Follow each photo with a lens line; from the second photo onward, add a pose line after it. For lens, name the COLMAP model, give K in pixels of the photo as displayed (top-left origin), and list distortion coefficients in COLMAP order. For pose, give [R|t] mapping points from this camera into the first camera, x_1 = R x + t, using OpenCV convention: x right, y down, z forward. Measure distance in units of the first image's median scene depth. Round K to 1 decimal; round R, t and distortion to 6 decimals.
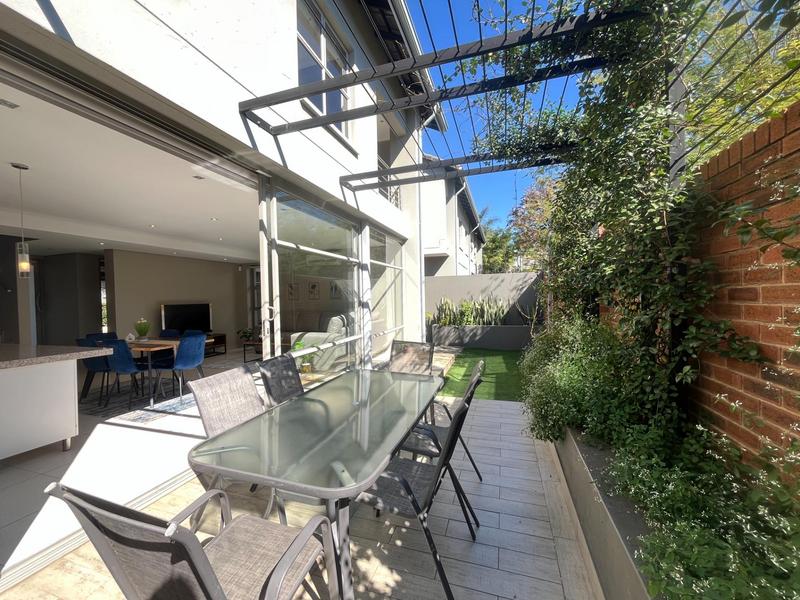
lens RADIAL K [[324.7, 0, 397.9], [0, 324.7, 303.7], [0, 0, 1]] dist [0.001429, 0.000125]
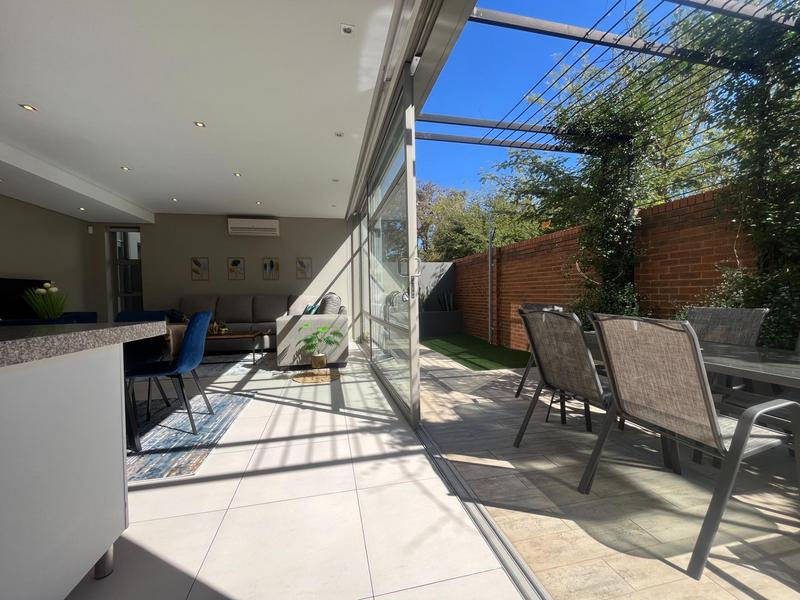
lens RADIAL K [[320.5, 0, 400.0], [0, 320.5, 300.0], [0, 0, 1]] dist [0.001498, 0.000152]
pose [[0.855180, -0.007544, 0.518276, -0.693608], [0.013591, 0.999877, -0.007873, 0.096254], [-0.518152, 0.013777, 0.855177, 0.364104]]
